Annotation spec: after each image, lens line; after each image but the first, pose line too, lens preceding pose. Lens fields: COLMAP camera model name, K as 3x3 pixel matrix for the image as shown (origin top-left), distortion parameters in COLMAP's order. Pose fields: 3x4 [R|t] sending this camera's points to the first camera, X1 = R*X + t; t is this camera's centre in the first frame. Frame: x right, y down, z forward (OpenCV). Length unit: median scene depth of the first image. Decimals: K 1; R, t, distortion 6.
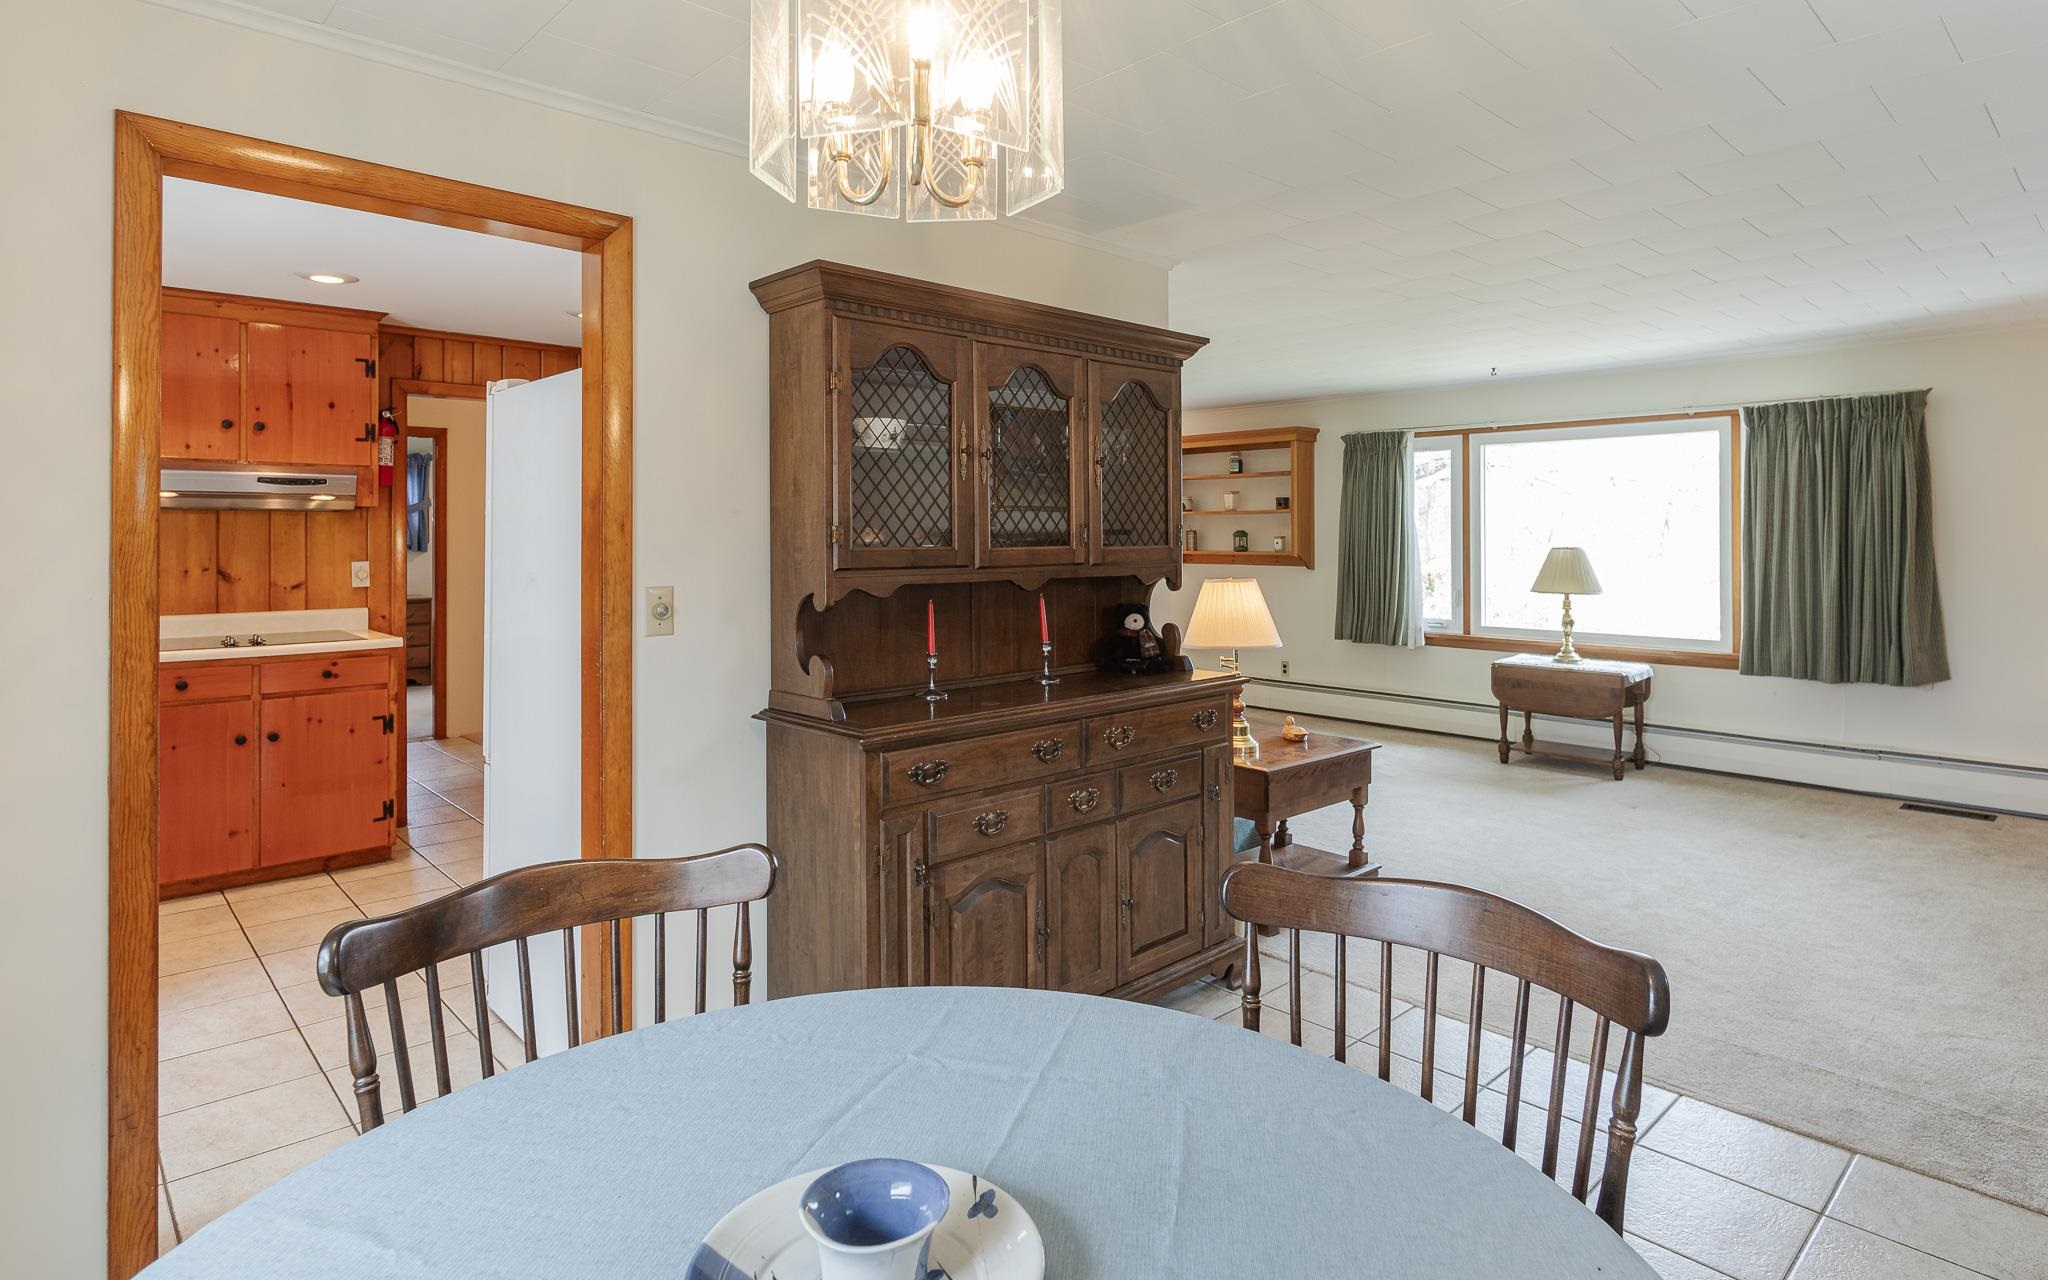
lens RADIAL K [[1086.2, 0, 1027.9], [0, 1086.2, 526.9], [0, 0, 1]] dist [-0.000253, 0.000423]
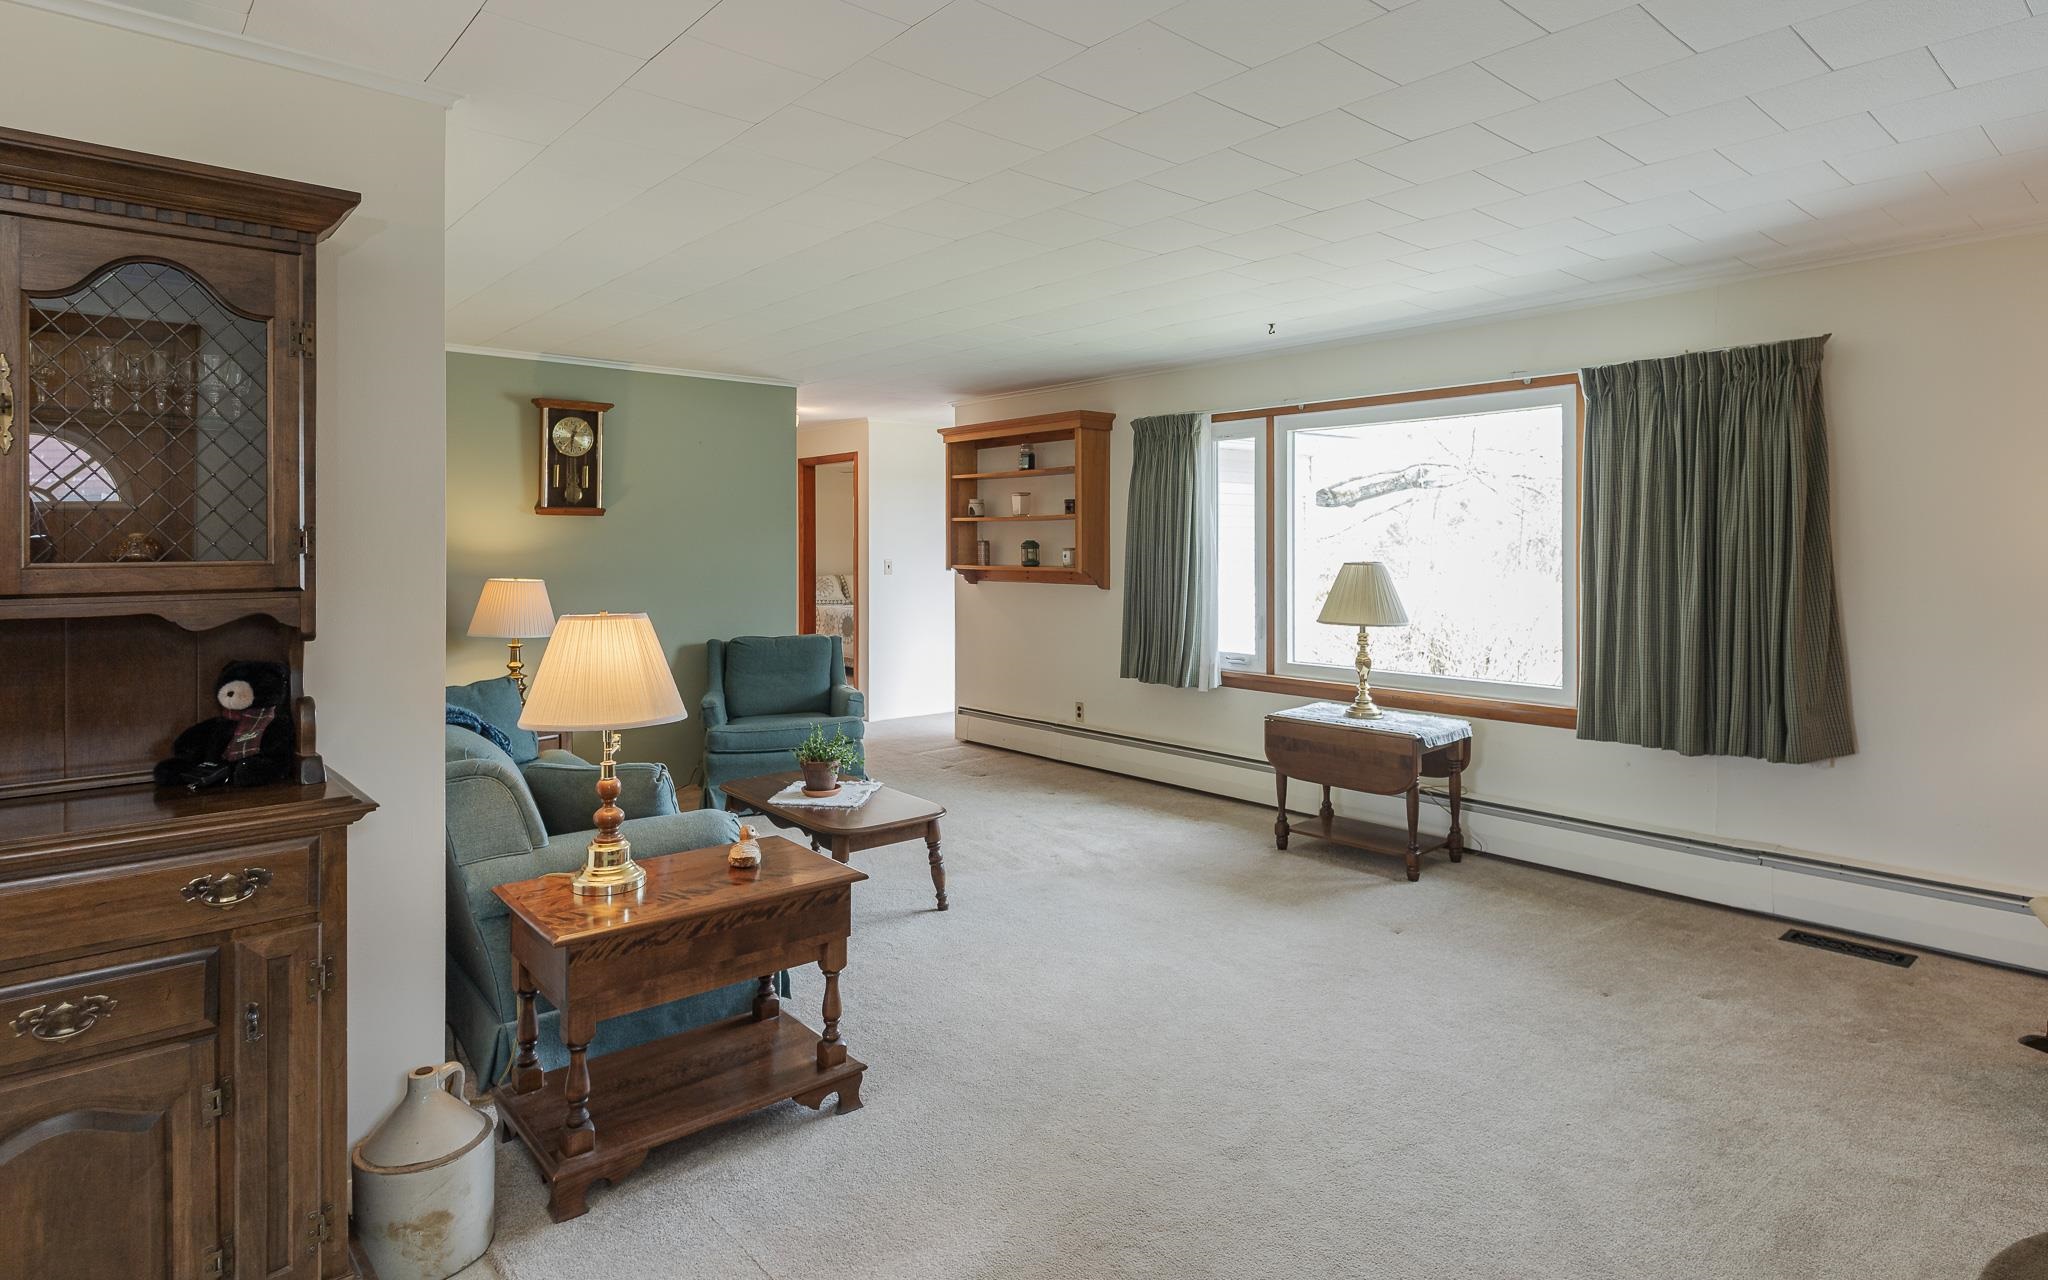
lens RADIAL K [[1094.6, 0, 1020.8], [0, 1094.6, 543.5], [0, 0, 1]] dist [-0.000861, -0.000936]
pose [[0.999398, -0.000018, -0.034694, 0.288074], [0.000148, 0.999993, 0.003740, 0.003105], [0.034694, -0.003743, 0.999391, 0.240478]]
